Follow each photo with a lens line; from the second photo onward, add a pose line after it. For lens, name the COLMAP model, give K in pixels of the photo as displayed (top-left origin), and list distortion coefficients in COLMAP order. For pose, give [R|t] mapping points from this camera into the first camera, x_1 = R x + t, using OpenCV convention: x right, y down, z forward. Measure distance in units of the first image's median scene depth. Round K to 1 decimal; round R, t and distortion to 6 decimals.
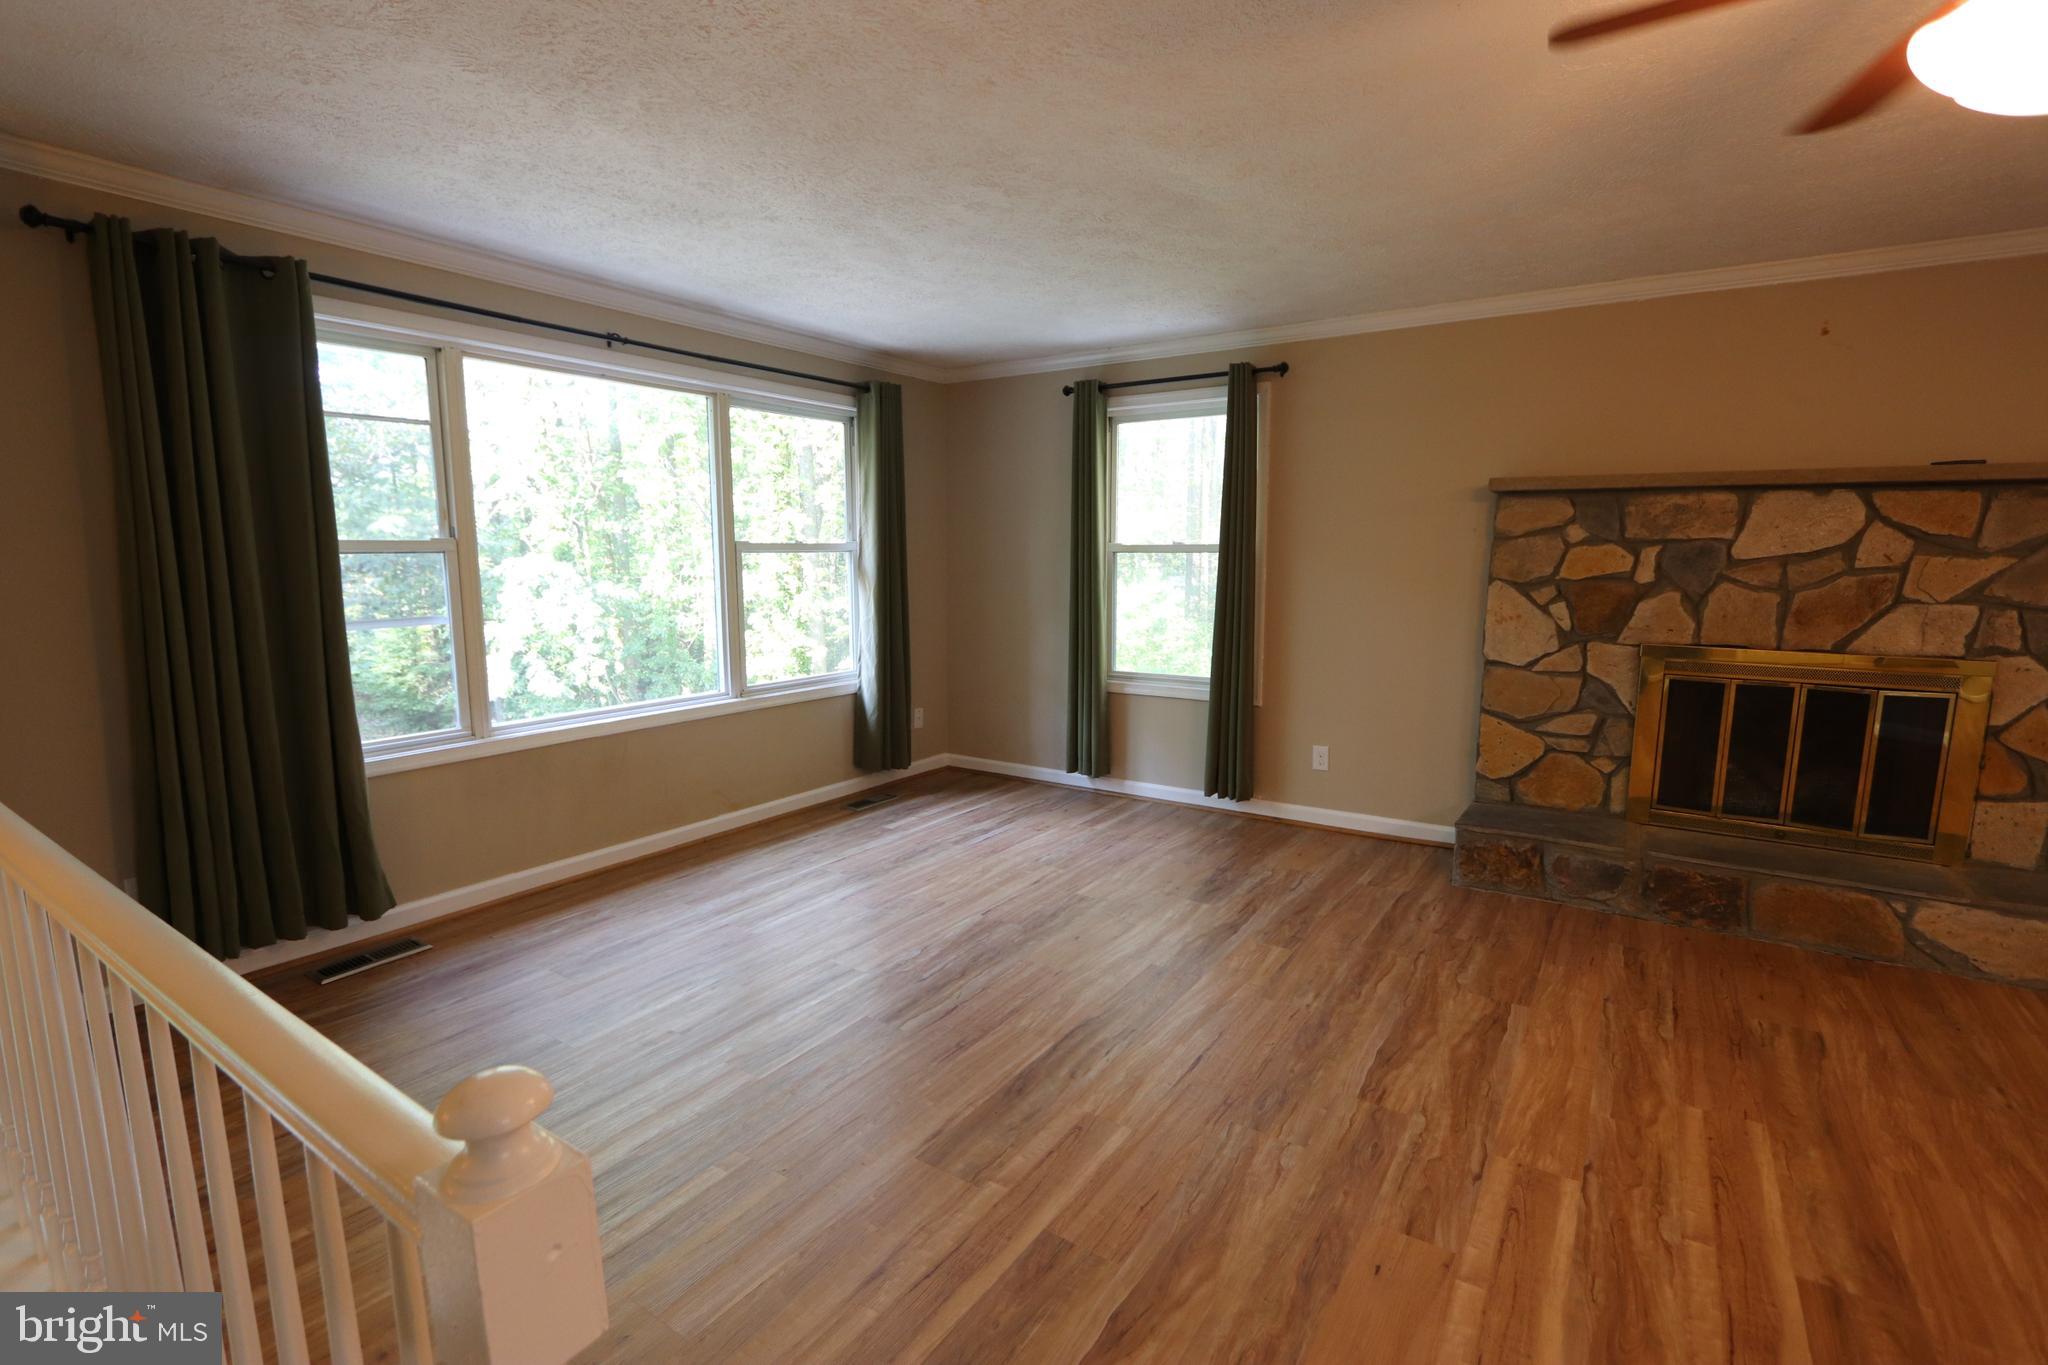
lens RADIAL K [[931.7, 0, 1029.3], [0, 931.7, 675.0], [0, 0, 1]] dist [-0.015376, 0.003119]
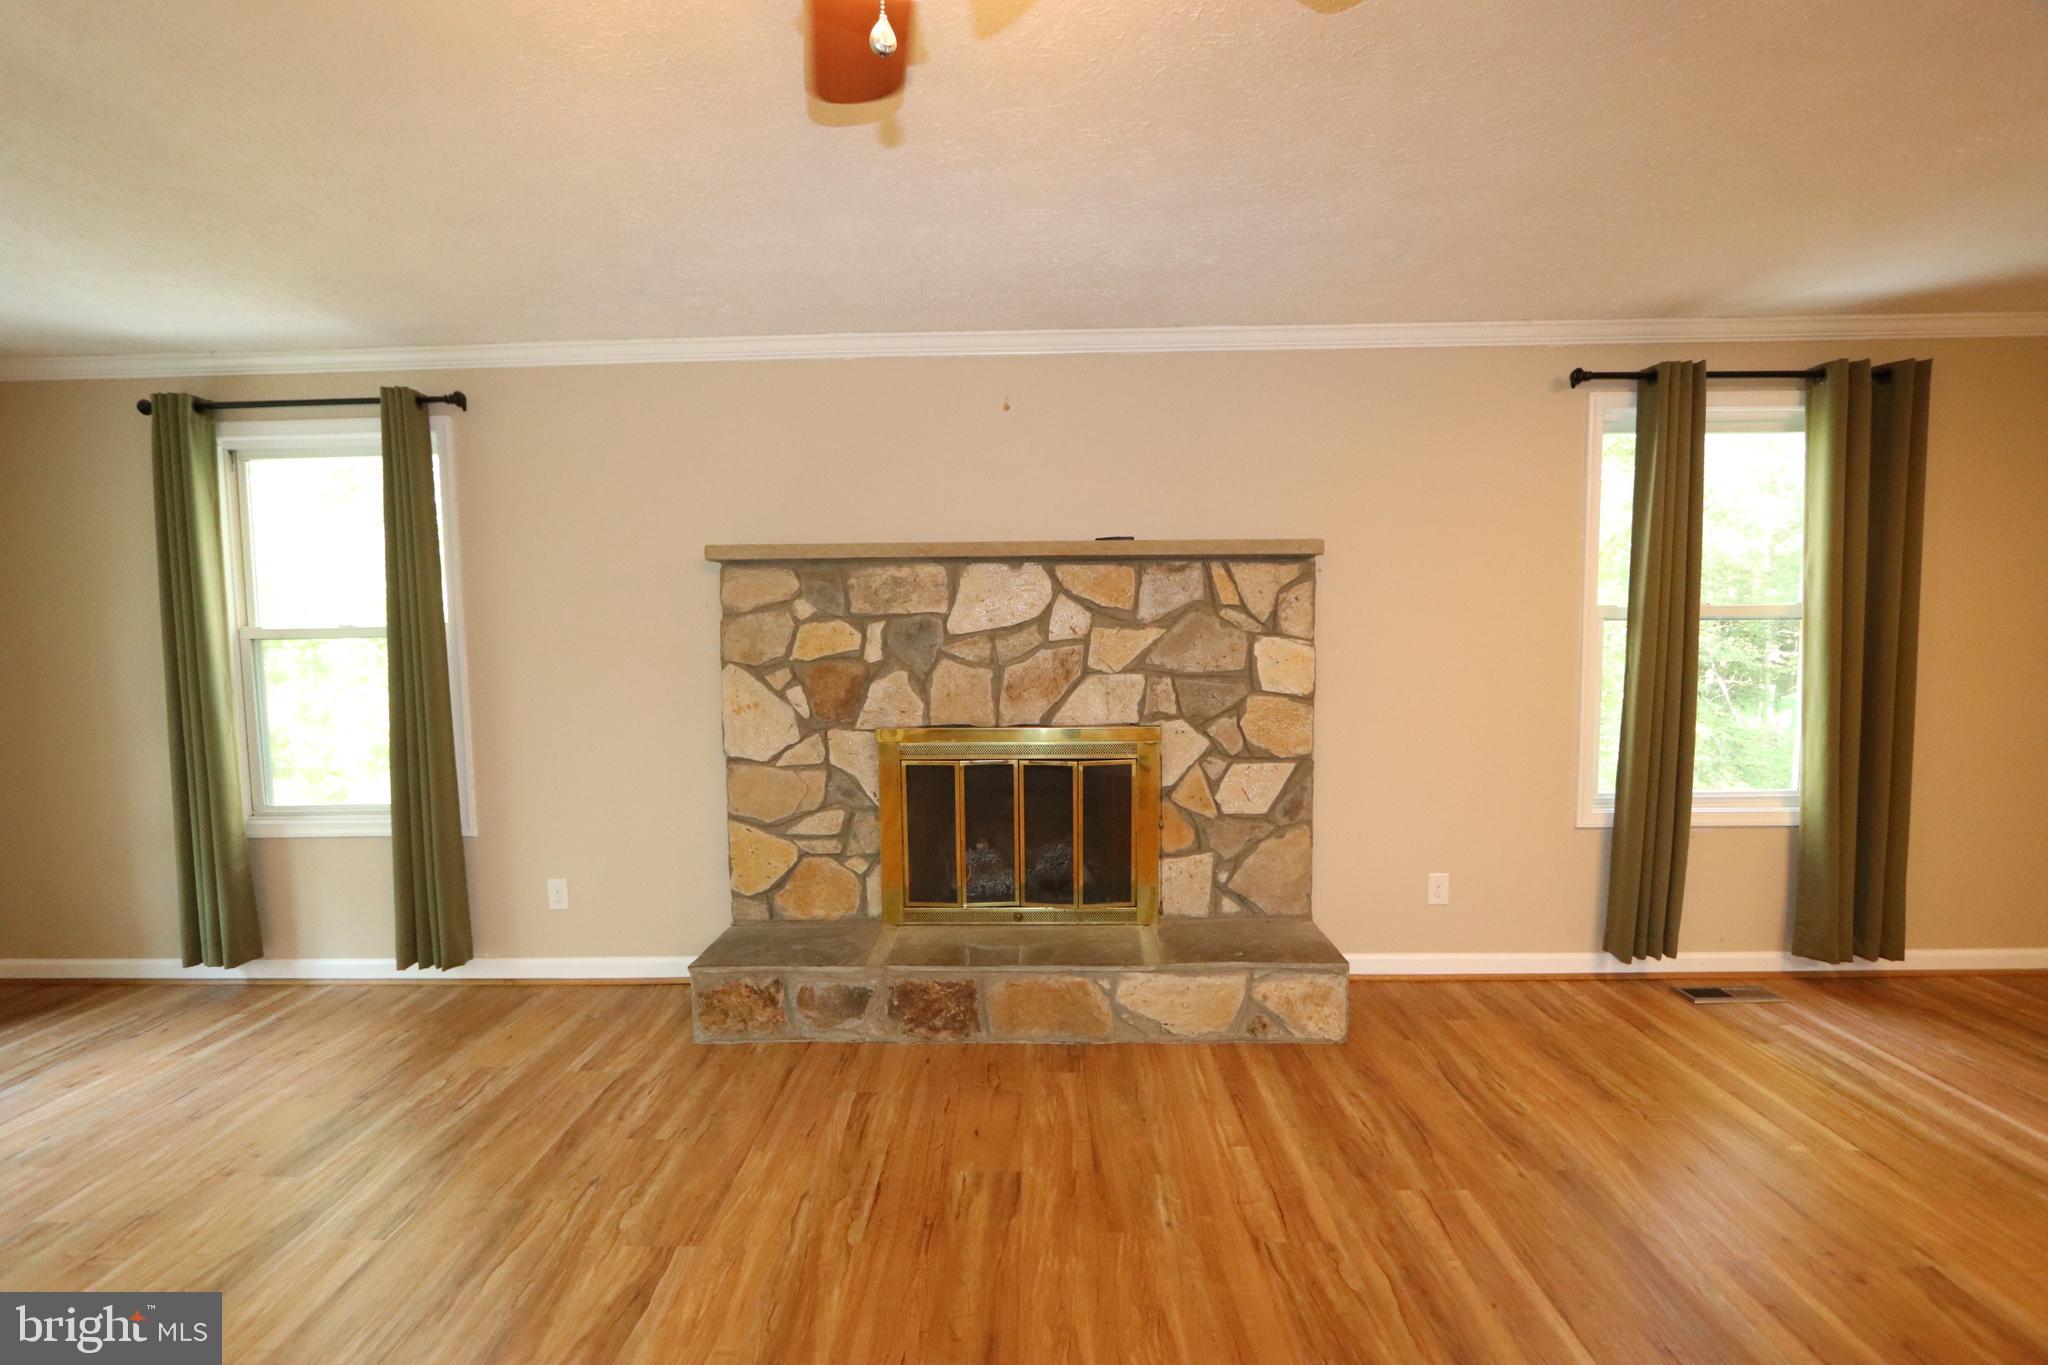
lens RADIAL K [[931.7, 0, 1004.4], [0, 931.7, 680.0], [0, 0, 1]] dist [-0.015376, 0.003119]
pose [[0.848786, -0.050704, 0.526301, 0.285843], [0.085647, 0.995430, -0.042226, -0.031488], [-0.521755, 0.080917, 0.849249, 0.152861]]
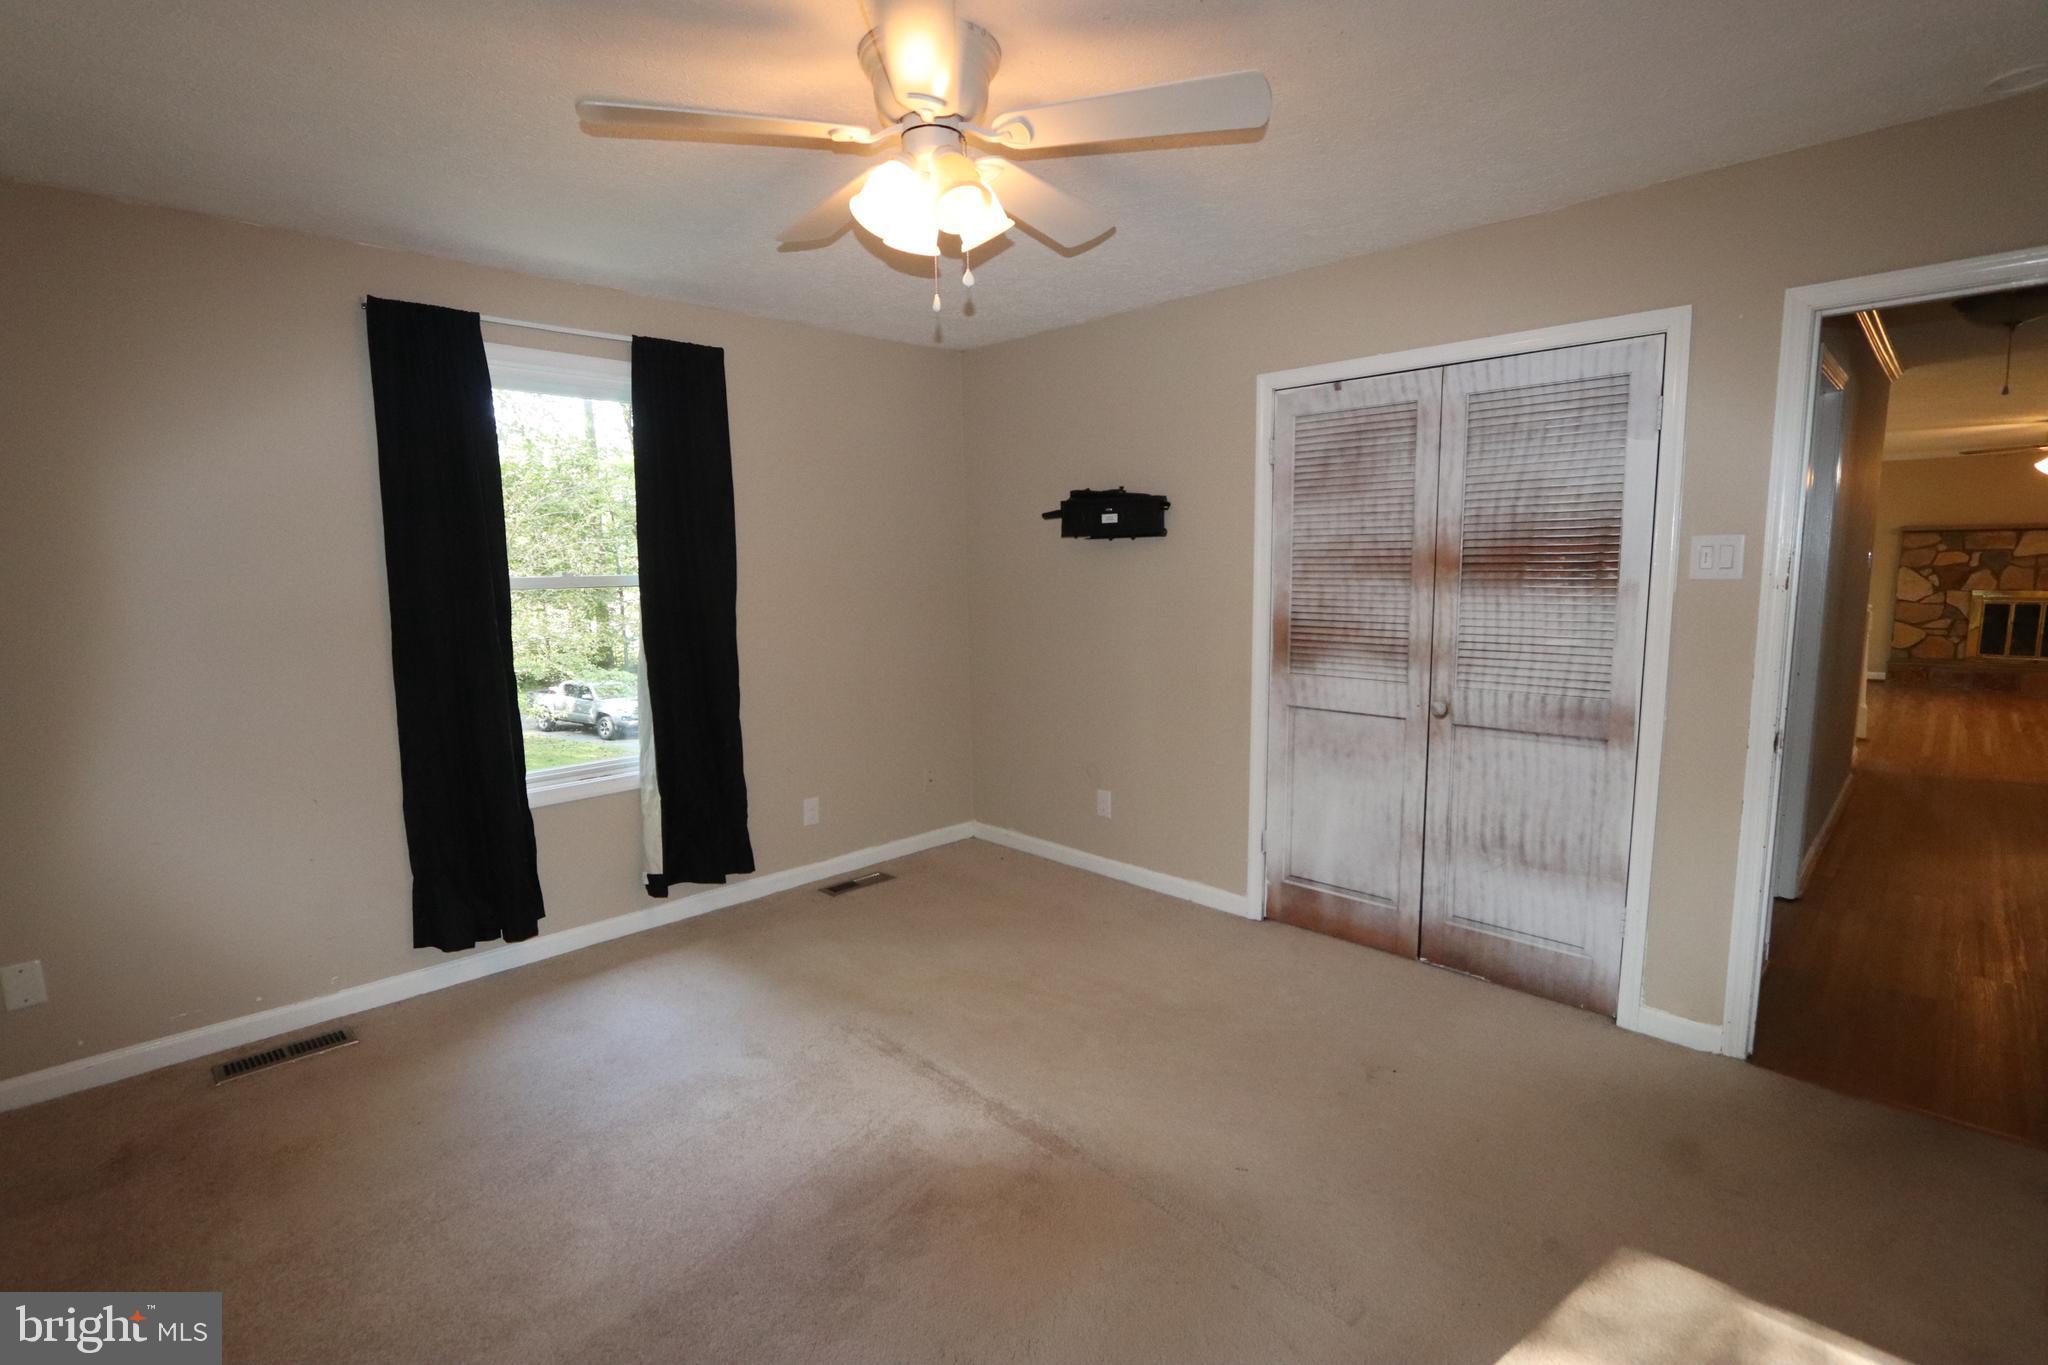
lens RADIAL K [[931.7, 0, 1031.7], [0, 931.7, 674.2], [0, 0, 1]] dist [-0.015376, 0.003119]
pose [[0.980653, 0.013572, -0.195283, -1.375846], [-0.016614, 0.999765, -0.013951, 0.274362], [0.195048, 0.016925, 0.980648, -1.977142]]
